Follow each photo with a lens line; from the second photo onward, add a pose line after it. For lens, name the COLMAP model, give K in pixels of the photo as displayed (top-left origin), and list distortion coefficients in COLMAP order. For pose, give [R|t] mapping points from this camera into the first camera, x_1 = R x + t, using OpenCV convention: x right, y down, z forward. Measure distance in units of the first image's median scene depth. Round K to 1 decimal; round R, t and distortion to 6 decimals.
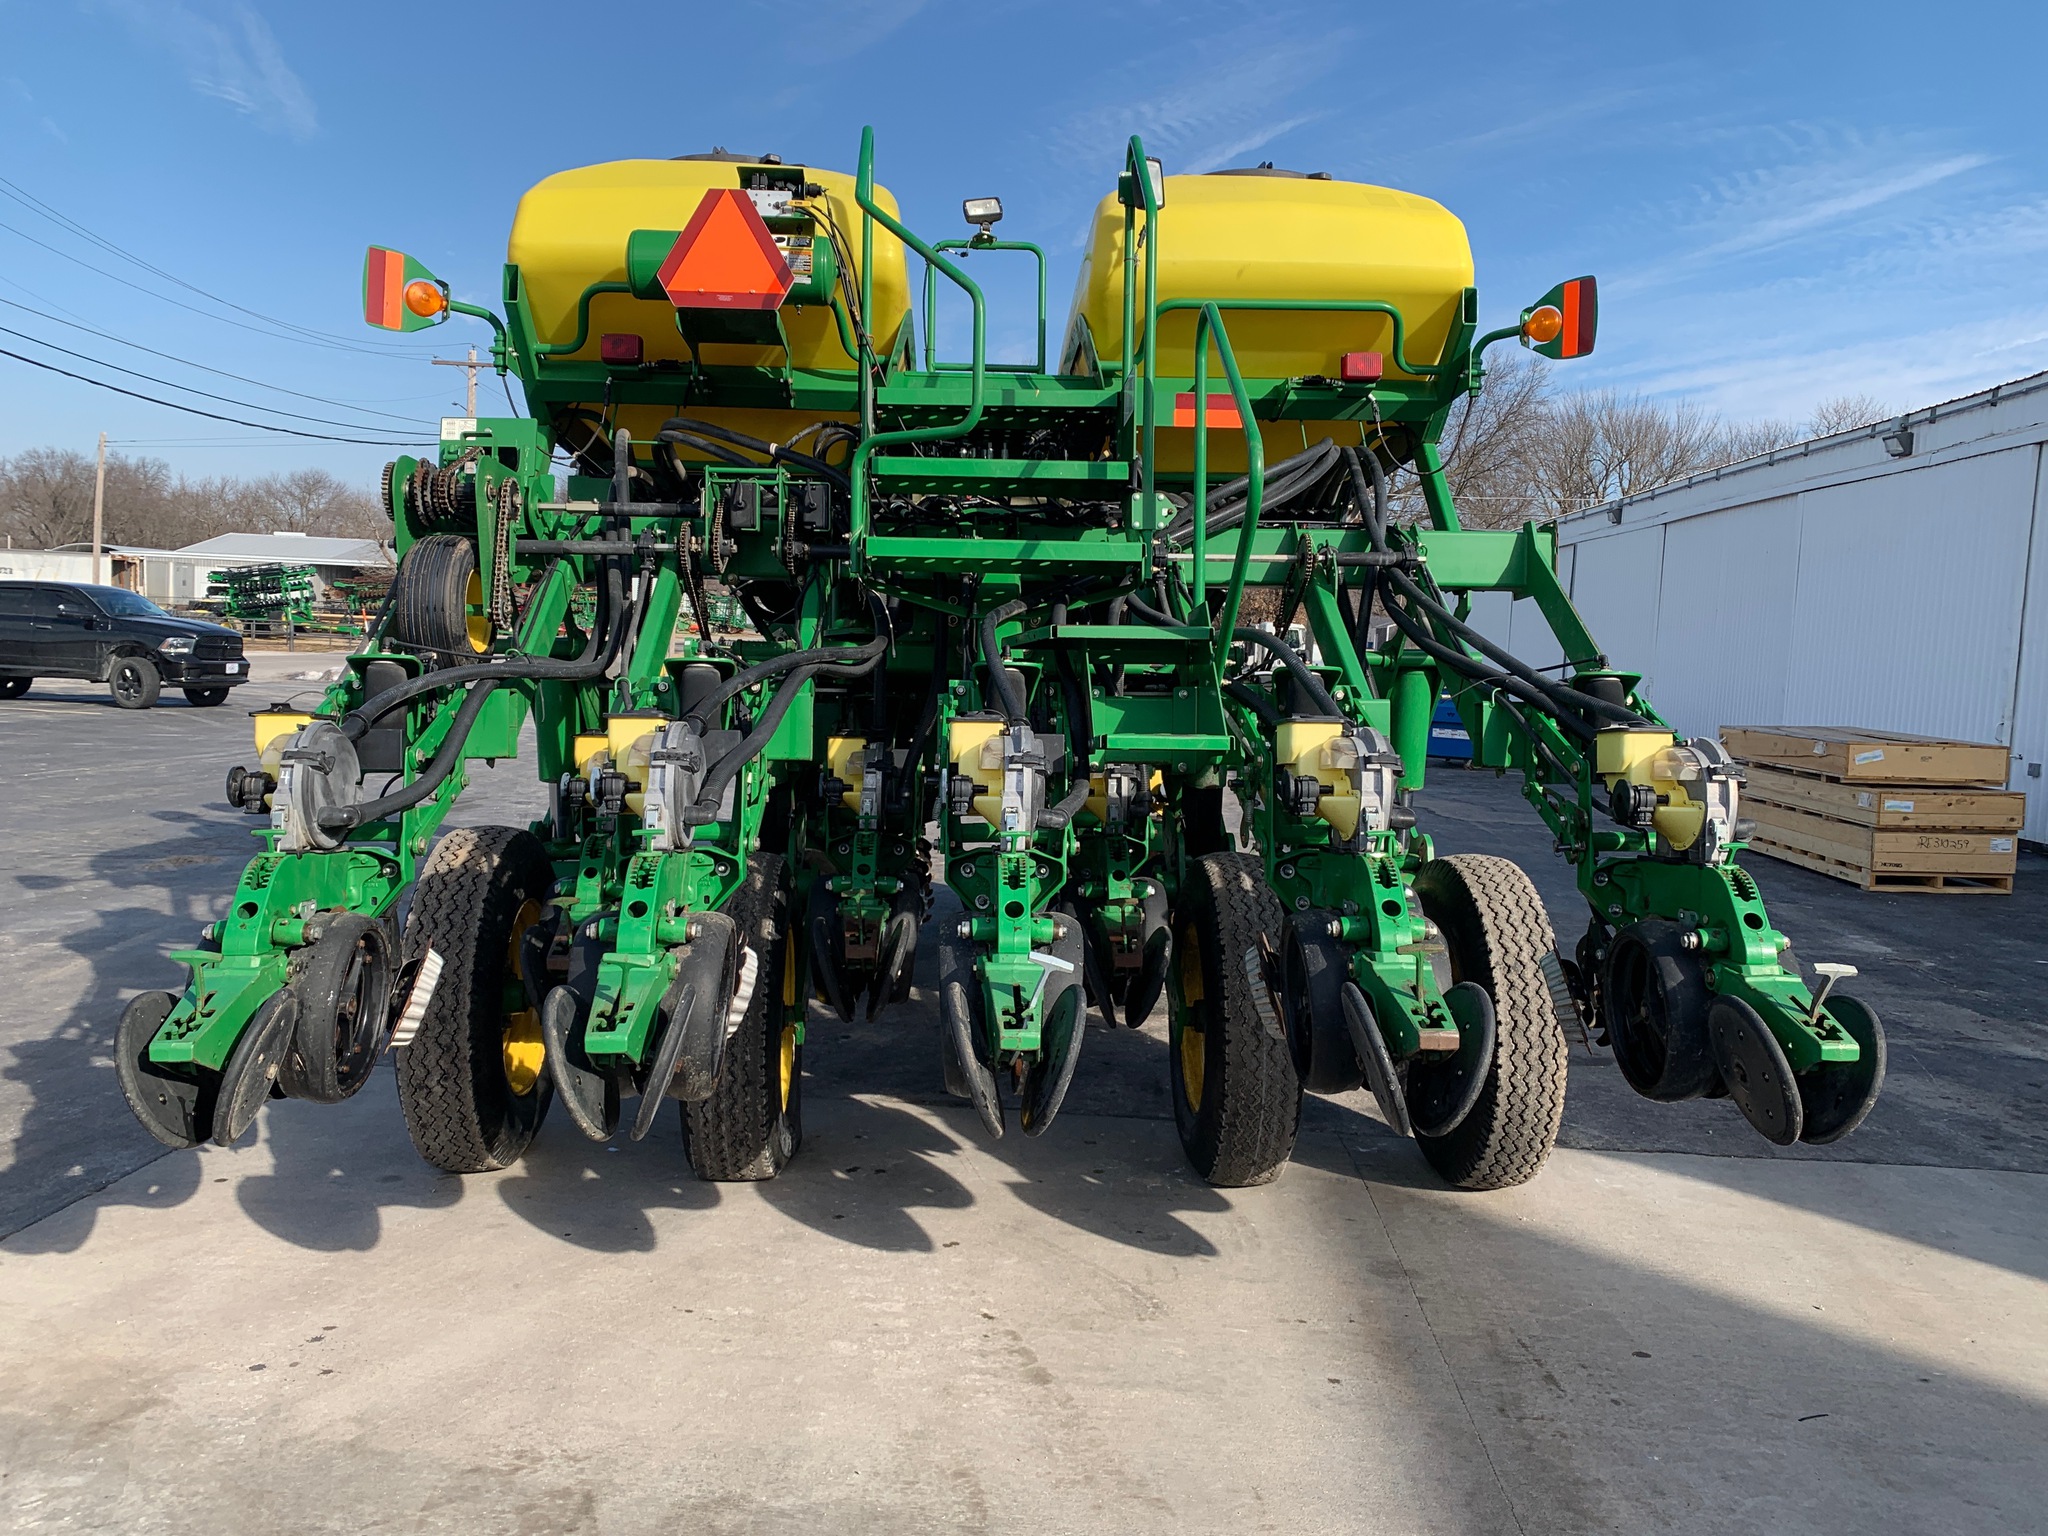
lens RADIAL K [[1579.6, 0, 1030.7], [0, 1579.6, 769.4], [0, 0, 1]] dist [-0.001105, 0.006640]
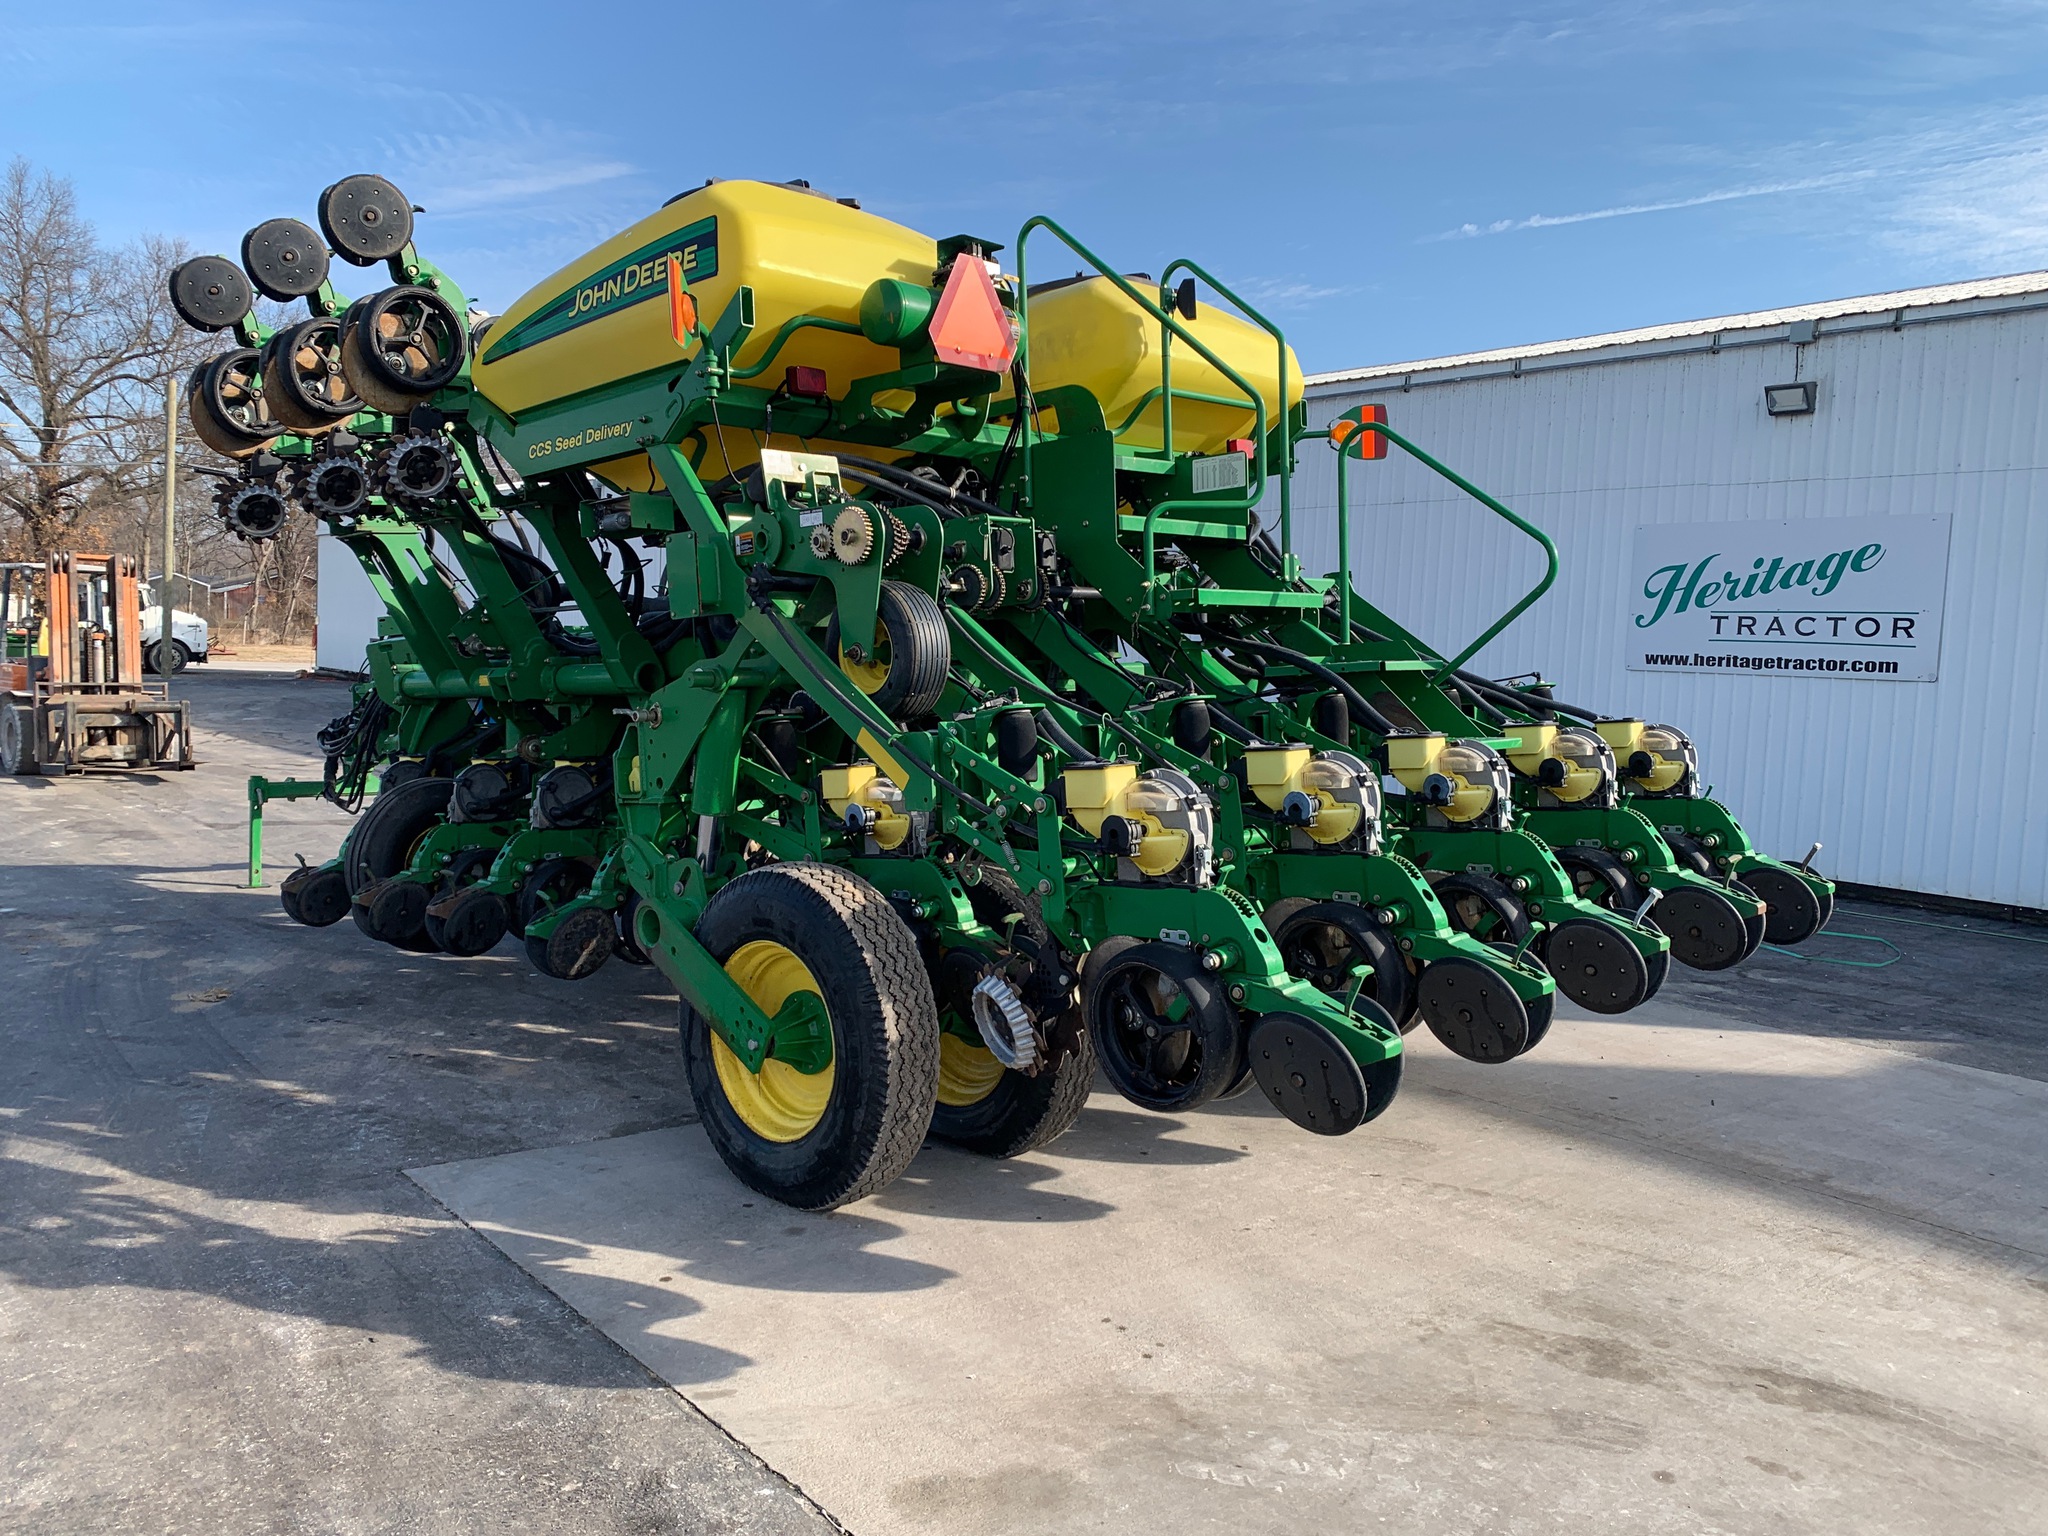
lens RADIAL K [[1583.5, 0, 1016.0], [0, 1583.5, 757.1], [0, 0, 1]] dist [0.013155, -0.006729]
pose [[0.717421, -0.062755, 0.693807, -1.014523], [0.048526, 0.998017, 0.040093, -0.069951], [-0.694948, 0.004904, 0.719044, 0.204121]]
